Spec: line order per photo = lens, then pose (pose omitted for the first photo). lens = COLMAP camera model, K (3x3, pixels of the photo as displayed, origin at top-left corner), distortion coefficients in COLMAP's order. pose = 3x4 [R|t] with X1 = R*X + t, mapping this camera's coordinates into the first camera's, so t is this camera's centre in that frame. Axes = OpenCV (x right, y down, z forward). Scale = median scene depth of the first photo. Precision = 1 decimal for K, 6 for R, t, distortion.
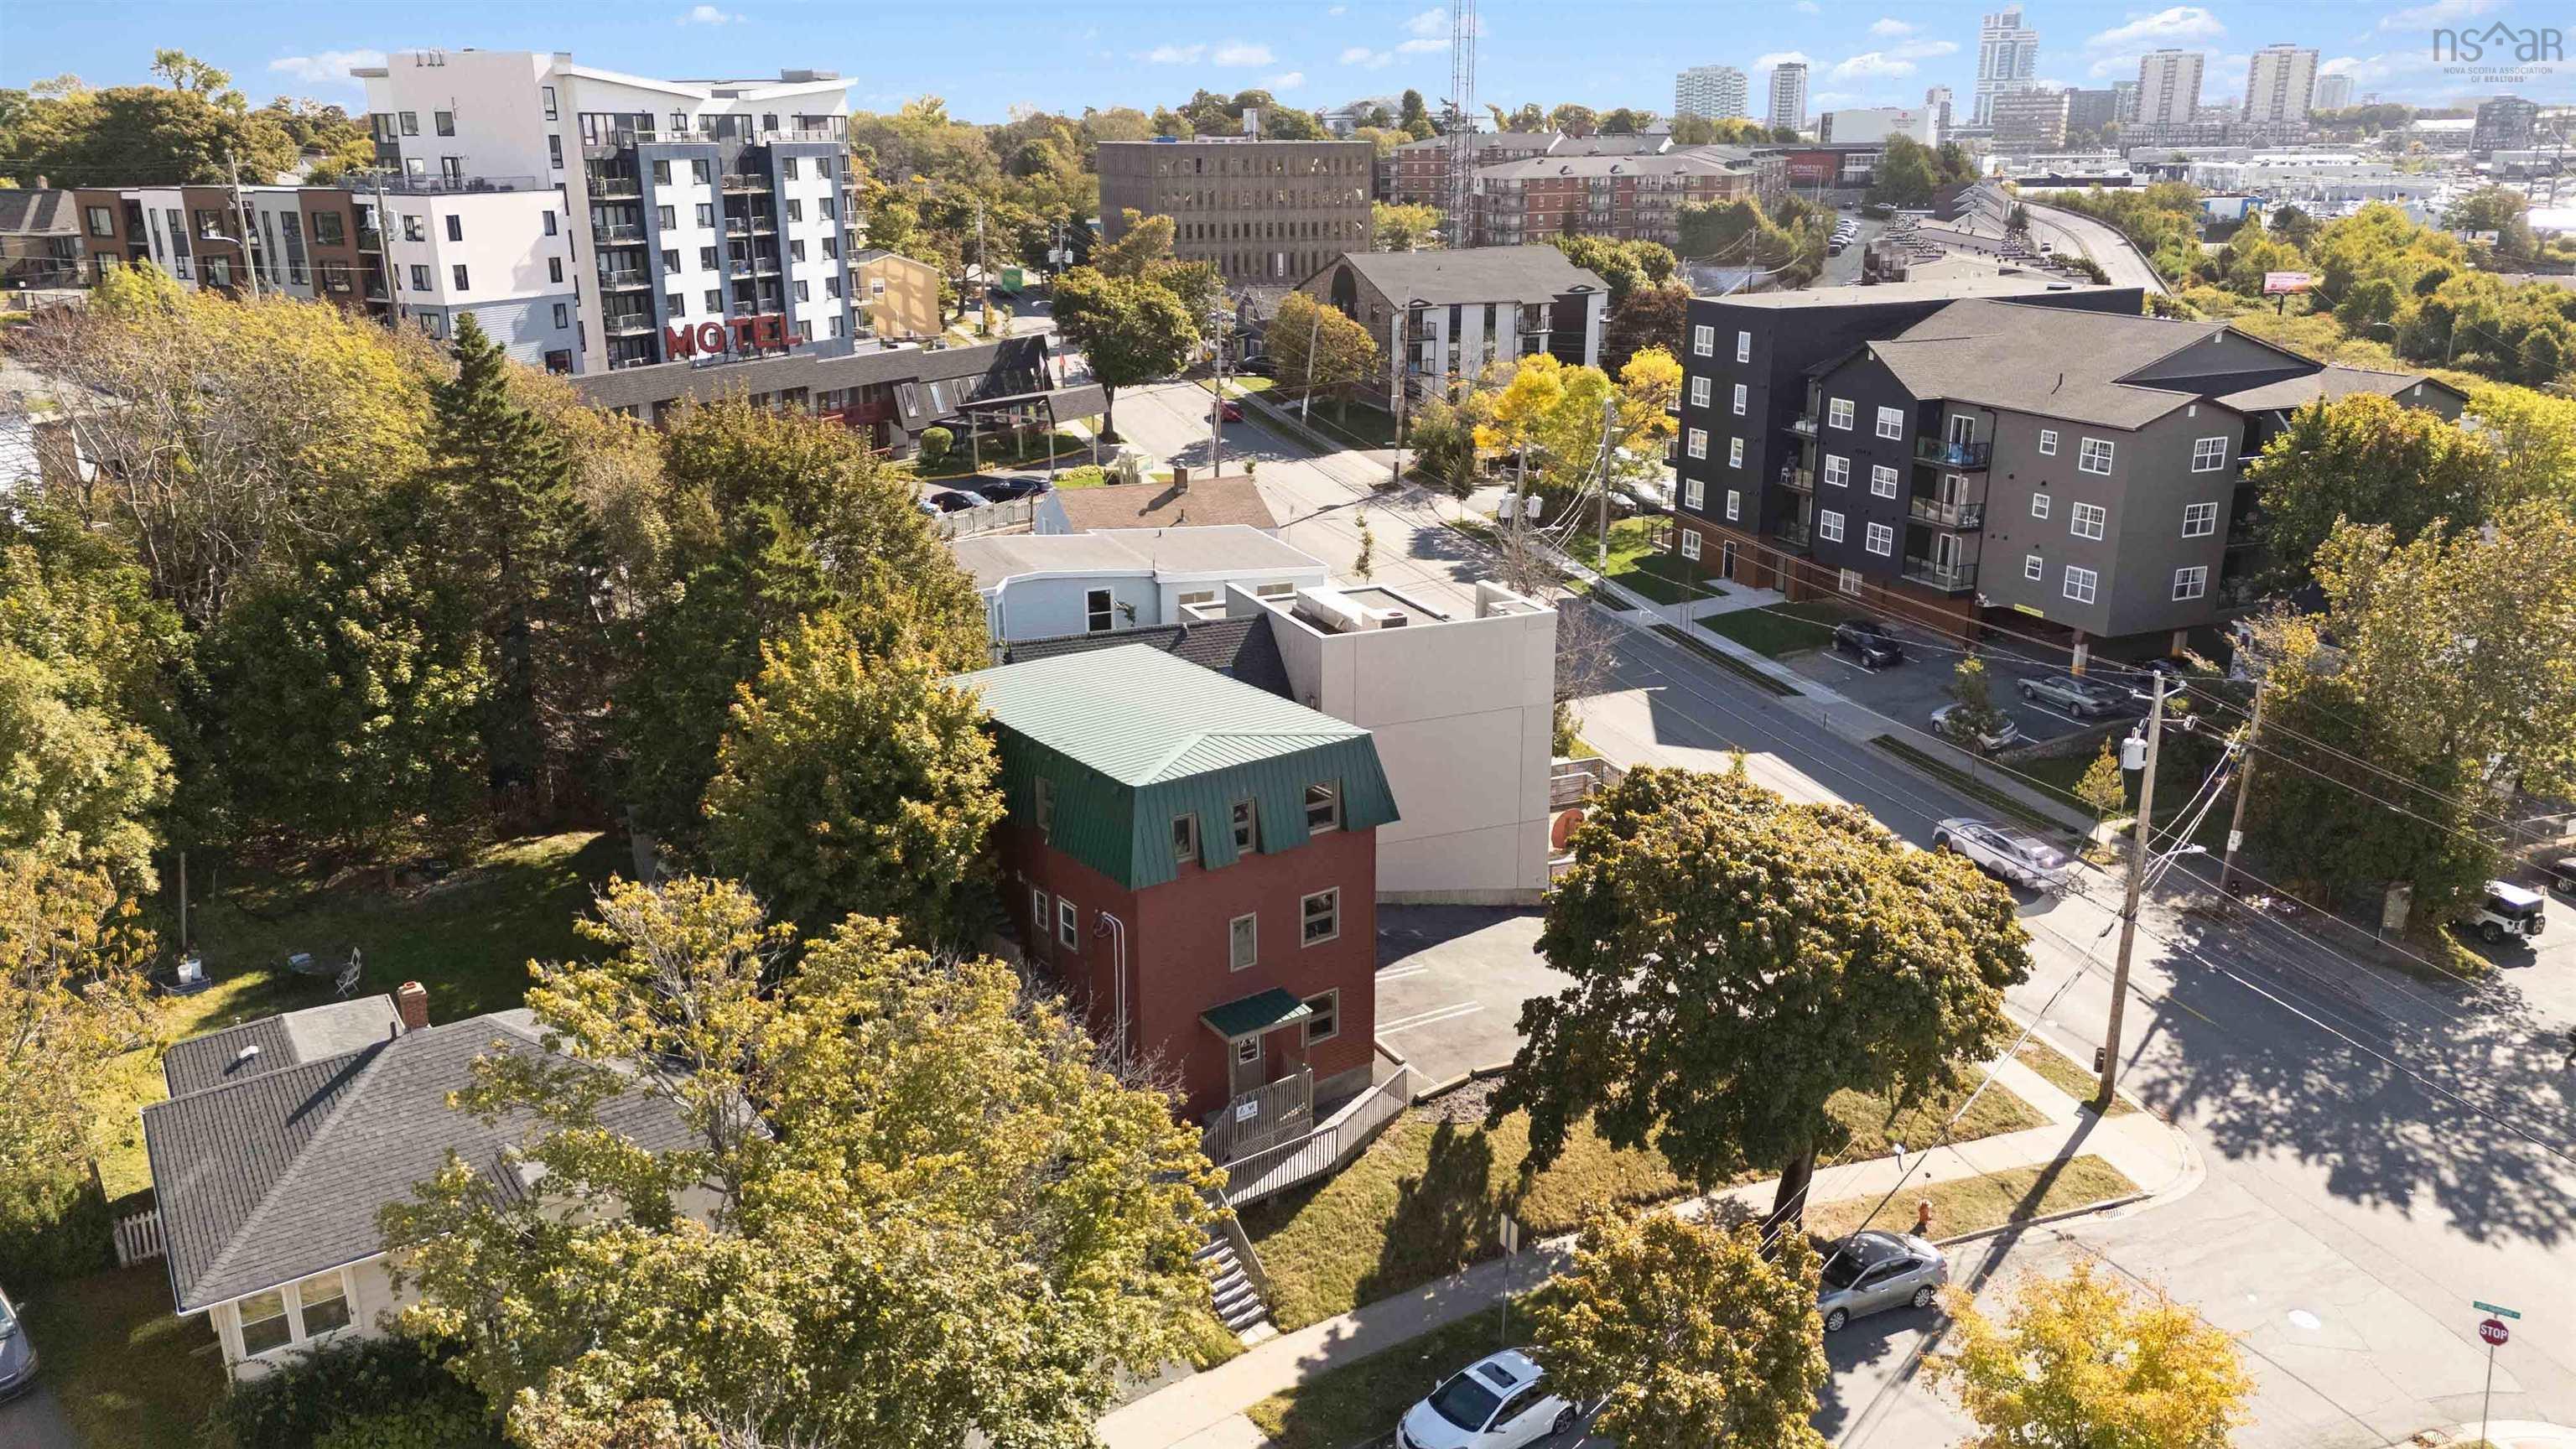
lens RADIAL K [[1879.7, 0, 1288.0], [0, 1879.7, 724.5], [0, 0, 1]] dist [0.061441, -0.064992]
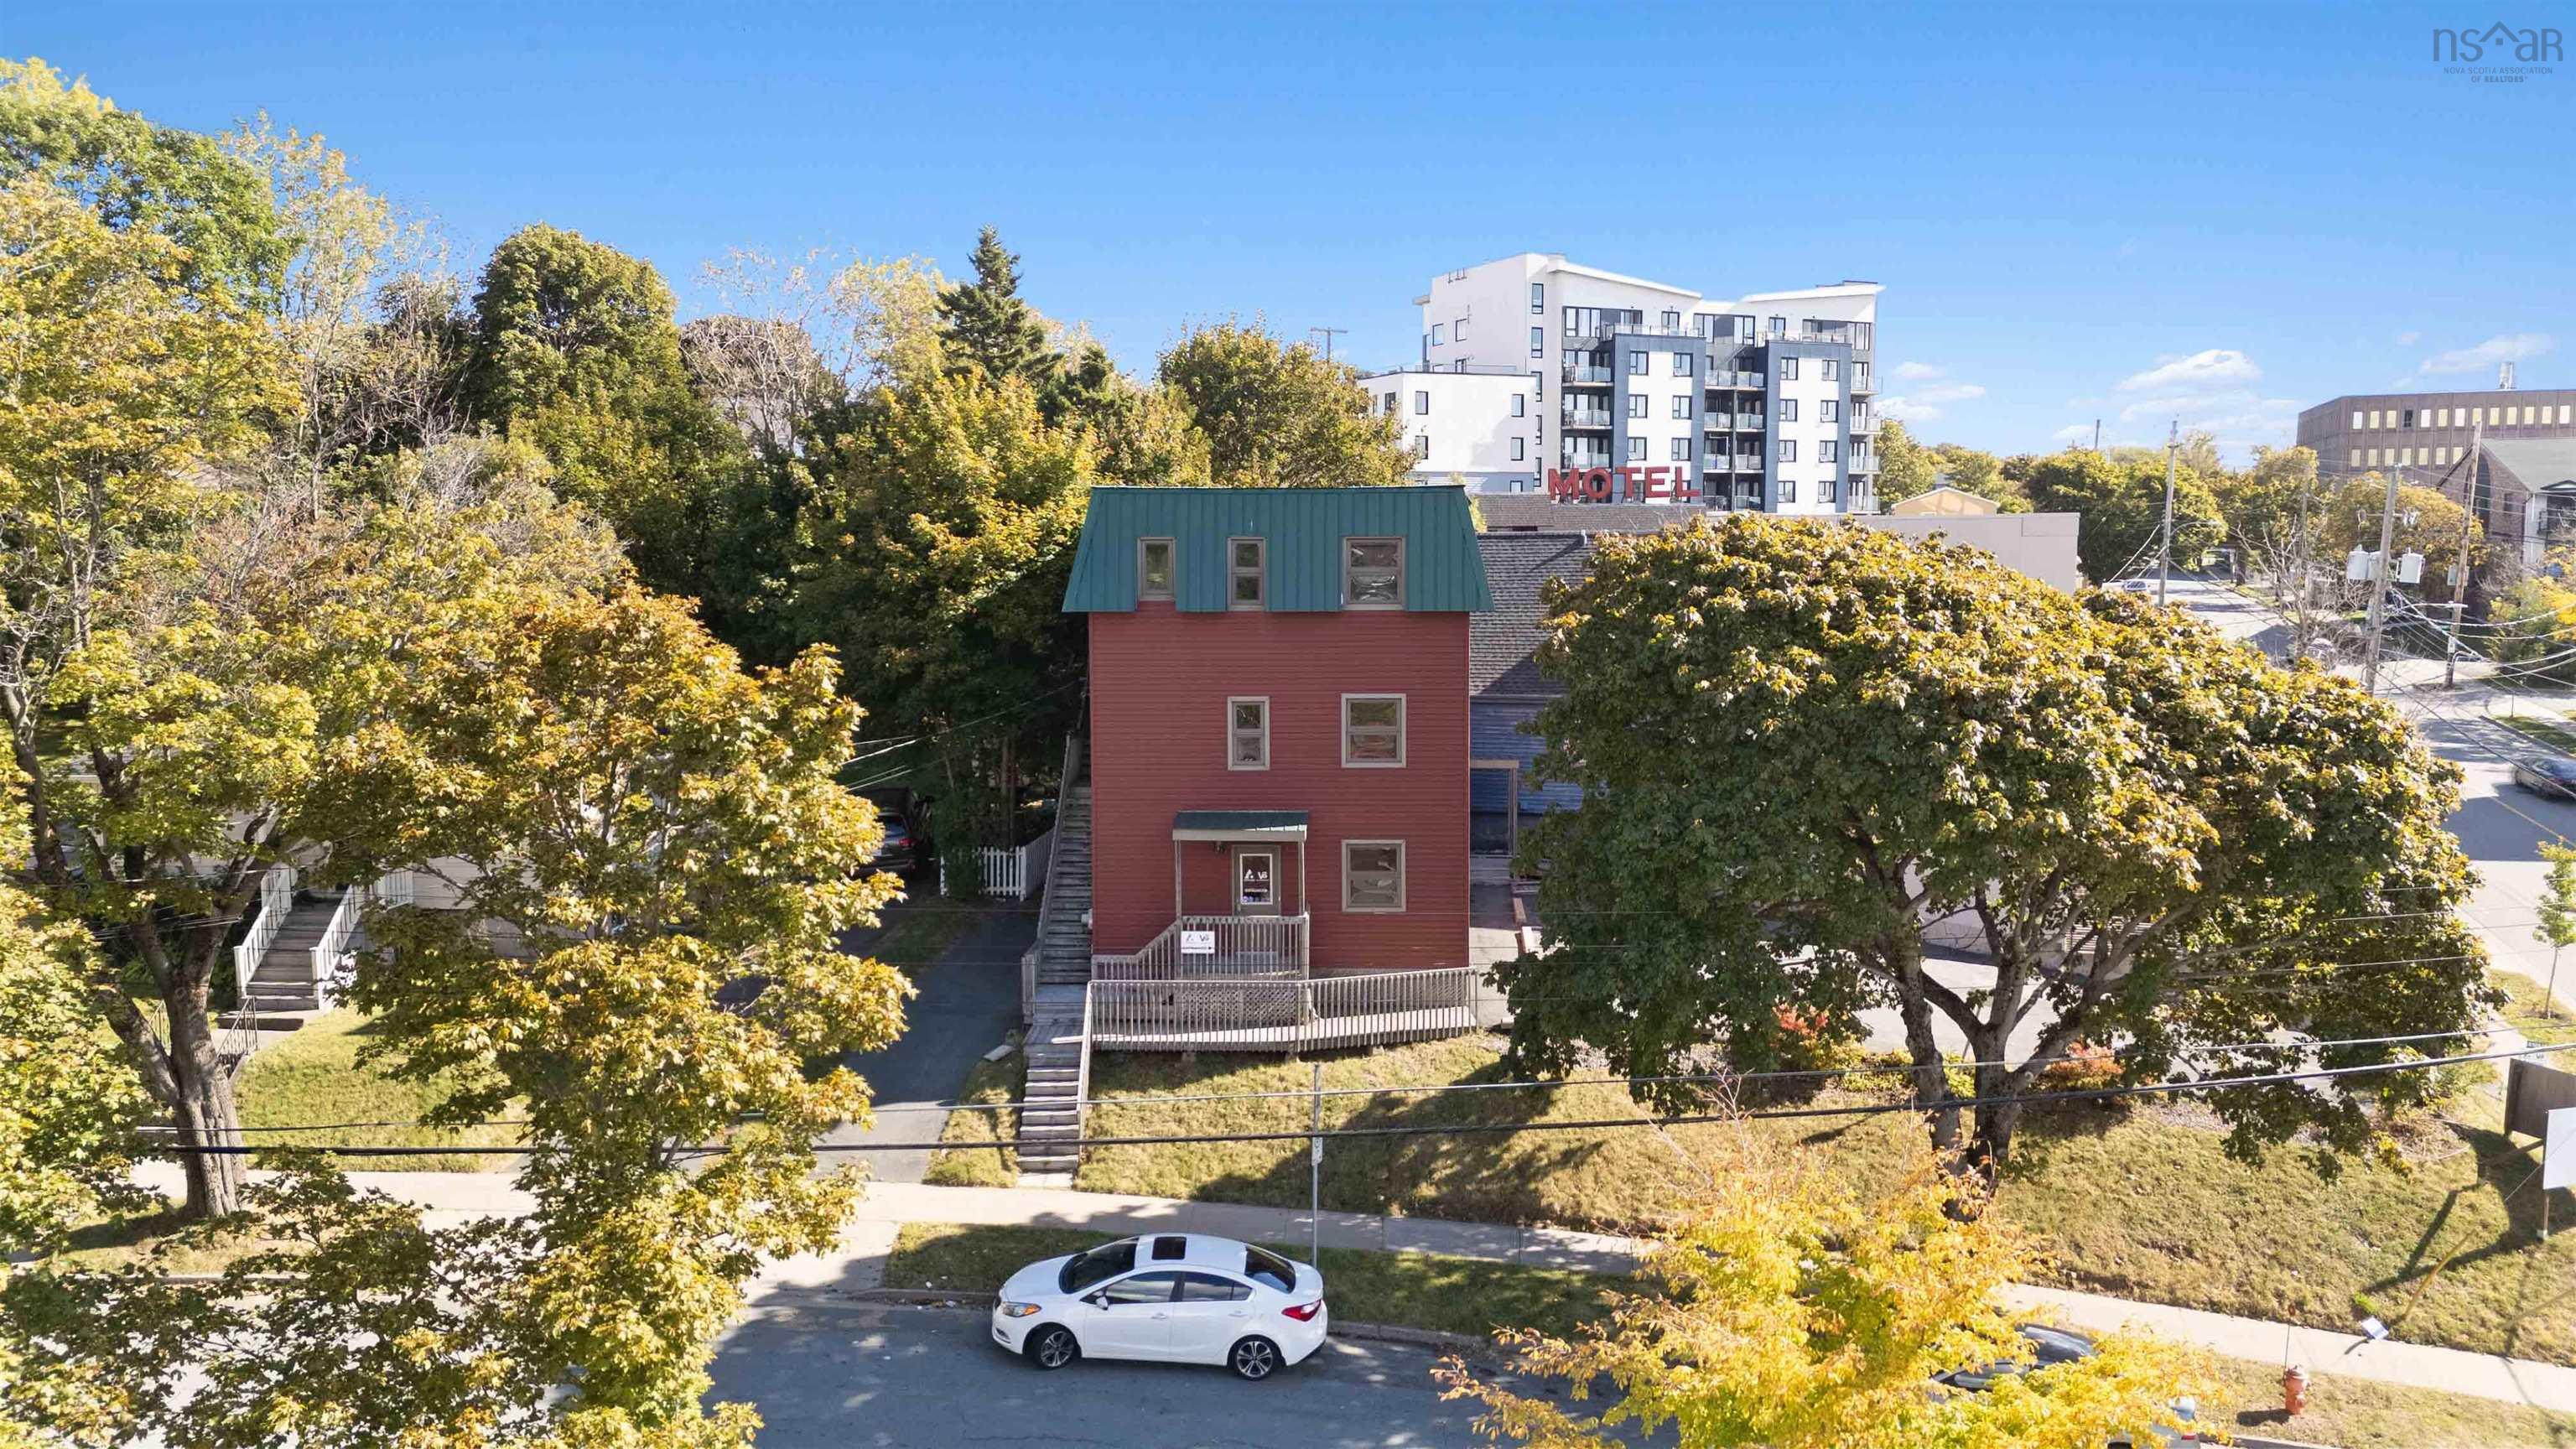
lens RADIAL K [[1871.9, 0, 1288.0], [0, 1871.9, 724.5], [0, 0, 1]] dist [0.069745, 0.000174]
pose [[0.782803, 0.058718, -0.619492, 0.169371], [-0.183486, 0.973056, -0.139627, 0.078920], [0.594602, 0.222969, 0.772485, 0.151231]]
